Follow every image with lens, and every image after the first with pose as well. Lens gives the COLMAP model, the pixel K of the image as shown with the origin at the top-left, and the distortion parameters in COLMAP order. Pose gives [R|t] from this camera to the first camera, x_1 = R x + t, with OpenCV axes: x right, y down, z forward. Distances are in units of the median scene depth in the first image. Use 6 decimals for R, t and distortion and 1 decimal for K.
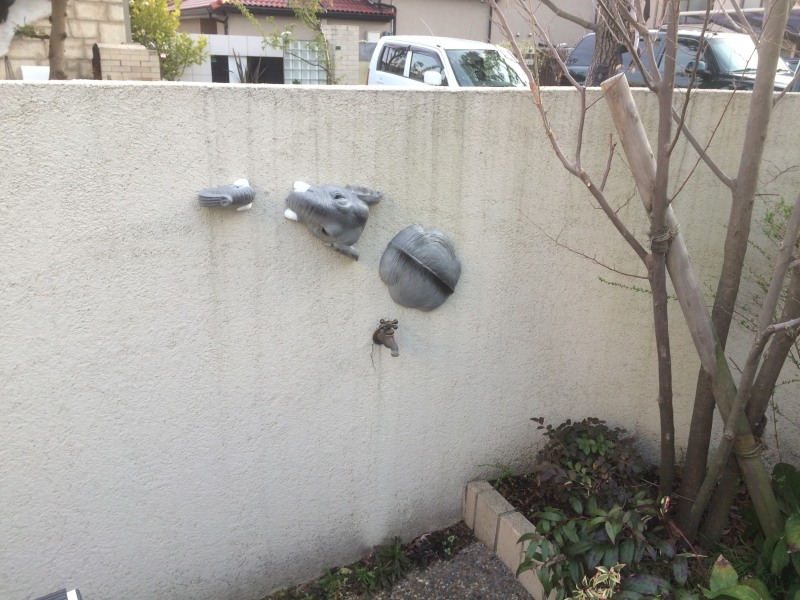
lens RADIAL K [[689.0, 0, 400.0], [0, 689.0, 300.0], [0, 0, 1]] dist [0.075977, -0.087154]
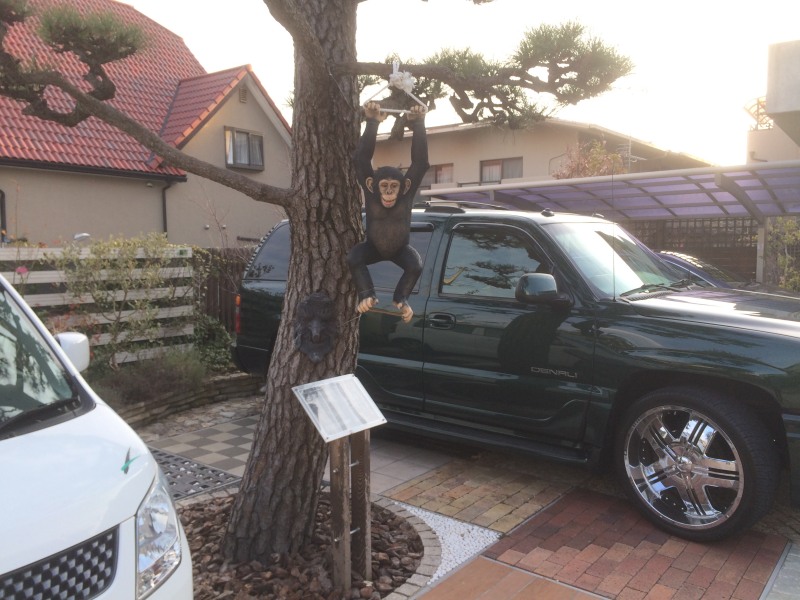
lens RADIAL K [[689.0, 0, 400.0], [0, 689.0, 300.0], [0, 0, 1]] dist [0.075977, -0.087154]
pose [[0.922705, -0.061050, 0.380642, 0.188540], [0.157703, 0.960759, -0.228192, -0.239477], [-0.351774, 0.270582, 0.896125, 0.647976]]
